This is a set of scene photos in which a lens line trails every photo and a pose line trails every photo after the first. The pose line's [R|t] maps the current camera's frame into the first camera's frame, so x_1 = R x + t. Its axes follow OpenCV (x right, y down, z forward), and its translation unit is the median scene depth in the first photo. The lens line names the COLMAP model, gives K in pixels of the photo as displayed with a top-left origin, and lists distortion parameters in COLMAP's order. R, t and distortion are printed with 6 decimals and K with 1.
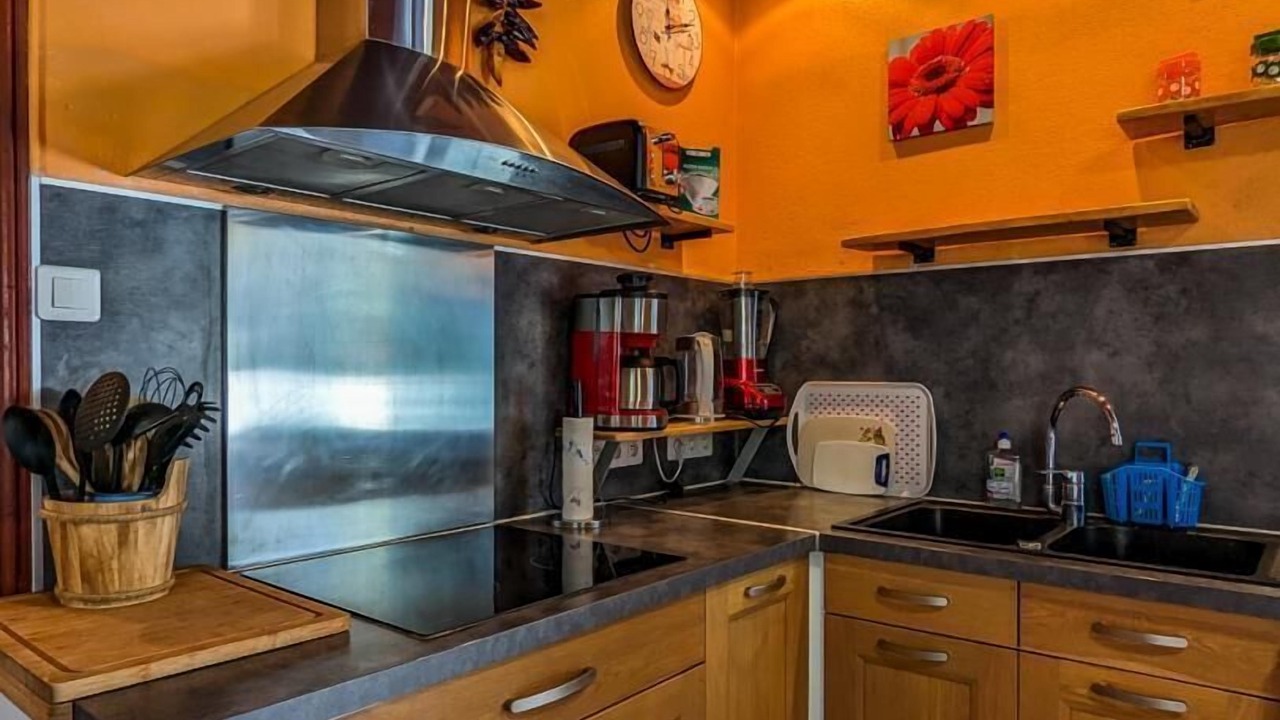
lens RADIAL K [[832.1, 0, 666.7], [0, 832.1, 376.9], [0, 0, 1]] dist [-0.004163, 0.002933]
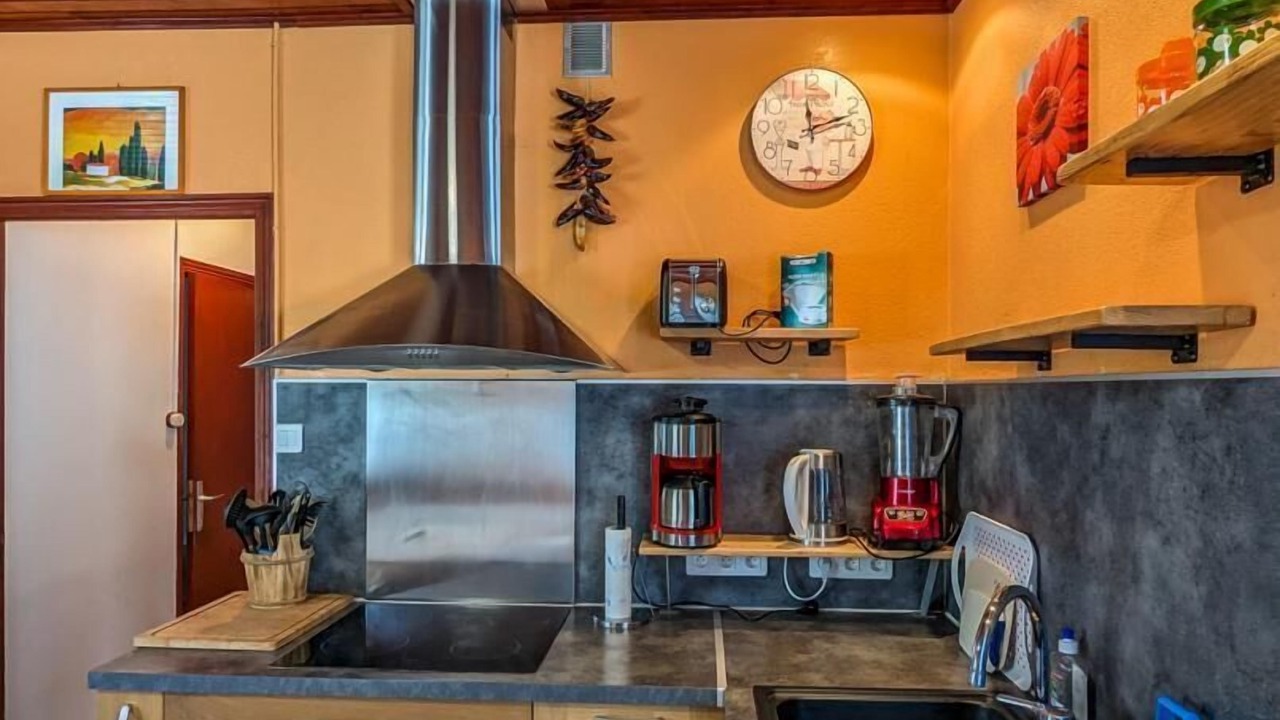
lens RADIAL K [[832.1, 0, 638.9], [0, 832.1, 381.6], [0, 0, 1]] dist [-0.004163, 0.002933]
pose [[0.582658, -0.006944, -0.812688, 0.794907], [-0.012227, 0.999775, -0.017309, -0.126715], [0.812625, 0.020022, 0.582442, 0.330885]]
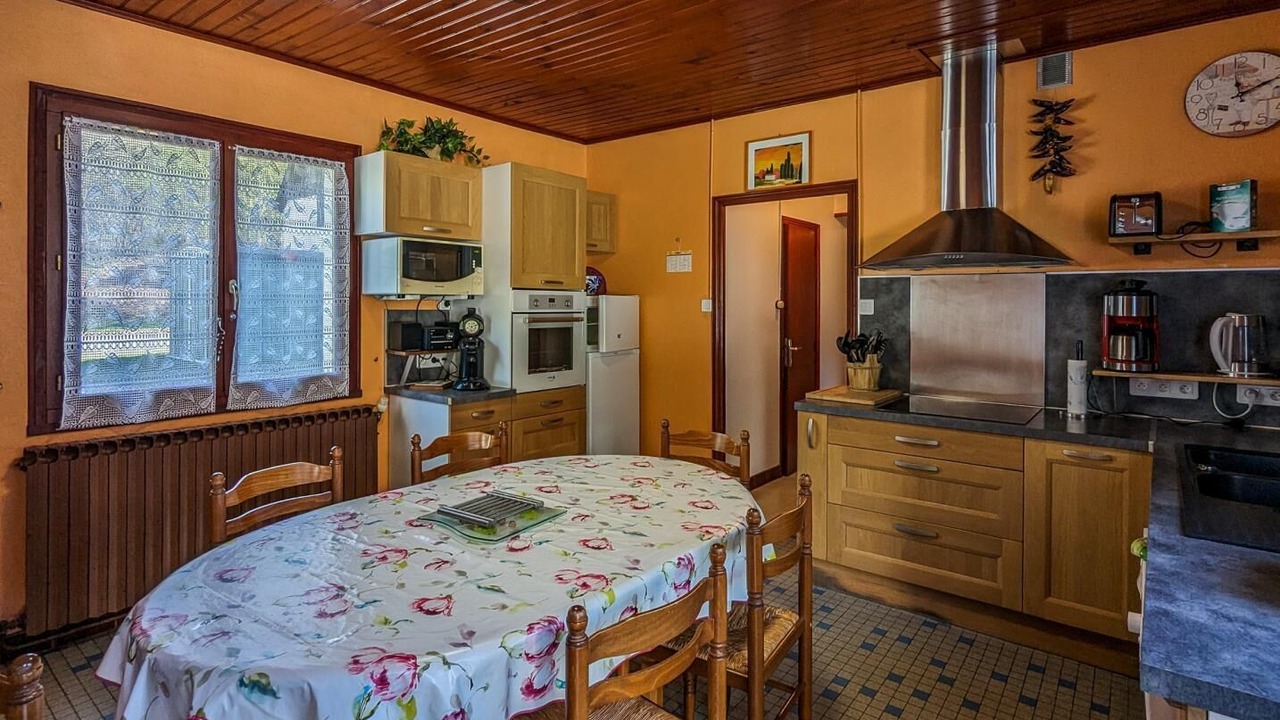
lens RADIAL K [[645.8, 0, 623.1], [0, 645.8, 304.5], [0, 0, 1]] dist [-0.001834, 0.001062]
pose [[-0.000675, 0.000125, -1.000000, 1.294612], [-0.017851, 0.999841, 0.000137, -0.056298], [0.999840, 0.017851, -0.000673, -0.040267]]
